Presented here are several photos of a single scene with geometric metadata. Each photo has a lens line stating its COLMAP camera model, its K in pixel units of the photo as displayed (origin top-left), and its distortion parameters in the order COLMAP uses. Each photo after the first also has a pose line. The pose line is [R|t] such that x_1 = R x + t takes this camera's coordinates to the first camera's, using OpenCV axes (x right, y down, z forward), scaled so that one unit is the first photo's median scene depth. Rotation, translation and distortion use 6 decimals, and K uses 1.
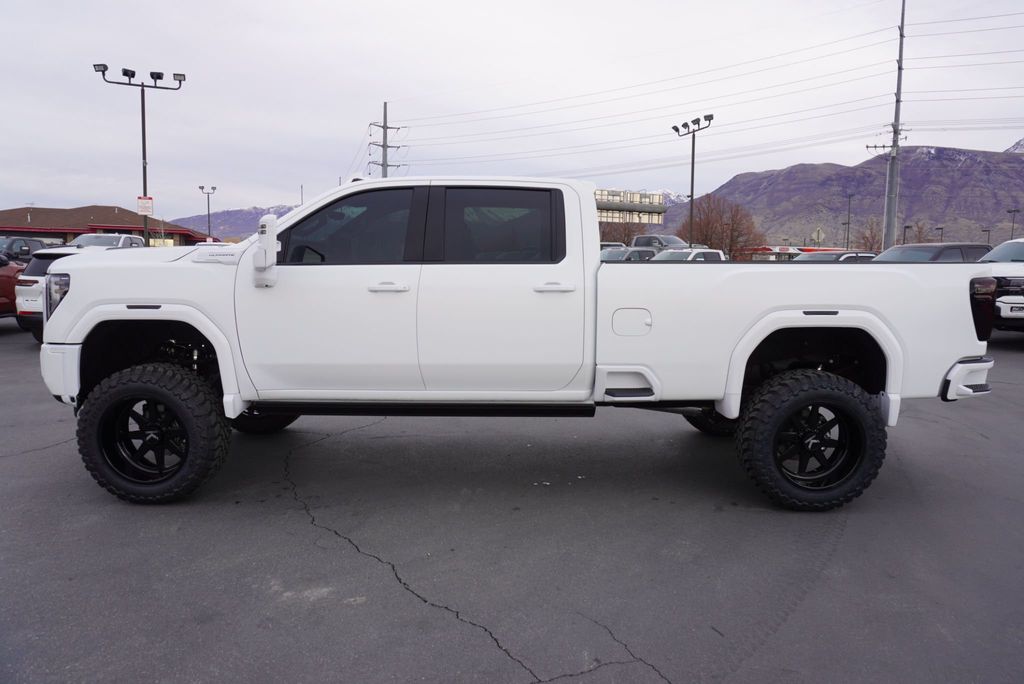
lens RADIAL K [[666.4, 0, 503.4], [0, 666.4, 342.9], [0, 0, 1]] dist [-0.021277, 0.005523]
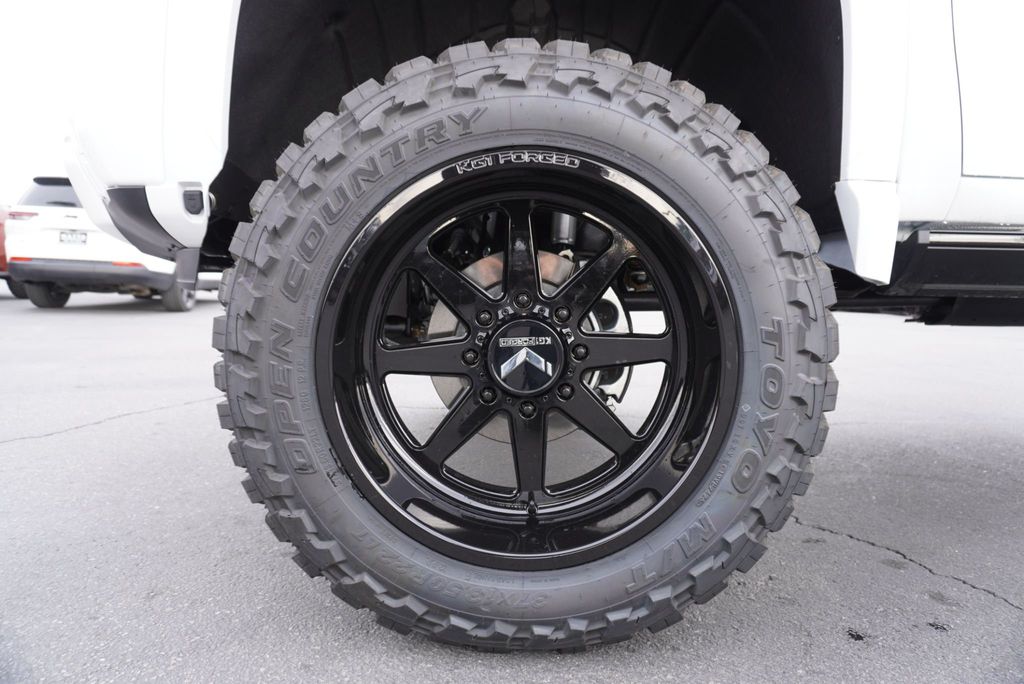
lens RADIAL K [[670.1, 0, 512.0], [0, 670.1, 342.0], [0, 0, 1]] dist [-0.026992, 0.000704]
pose [[0.999748, 0.018059, 0.013340, -0.490591], [-0.017511, 0.999042, -0.040099, 0.131346], [-0.014051, 0.039855, 0.999107, 0.692181]]
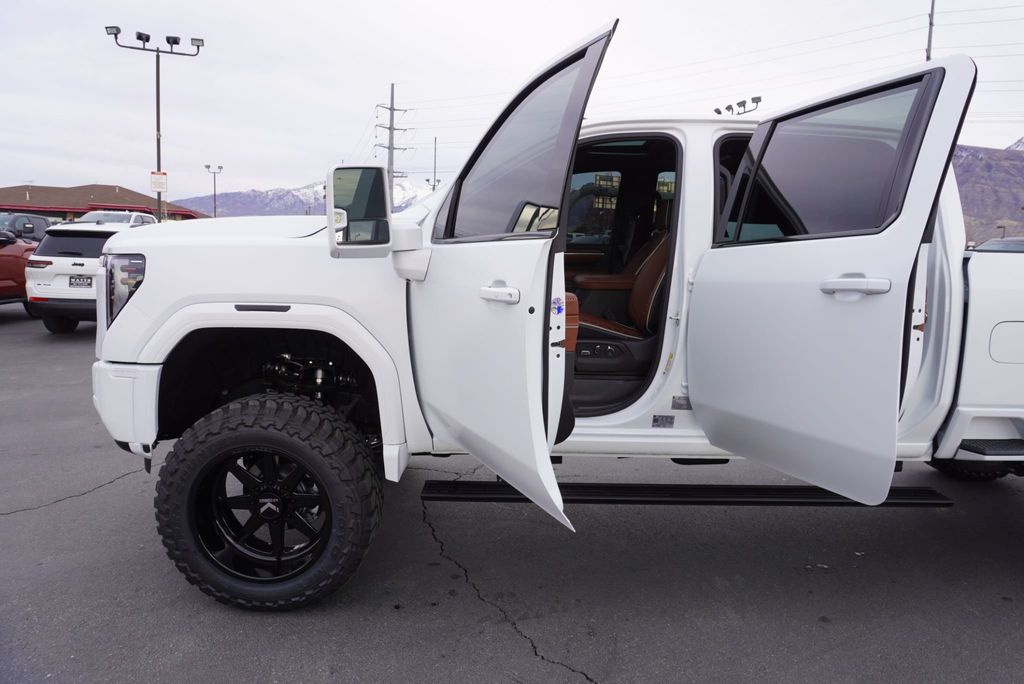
lens RADIAL K [[670.1, 0, 512.0], [0, 670.1, 342.0], [0, 0, 1]] dist [-0.026992, 0.000704]
pose [[0.999820, 0.014975, 0.011683, -0.275615], [-0.015172, 0.999741, 0.016974, -0.032240], [-0.011425, -0.017148, 0.999788, 0.316032]]
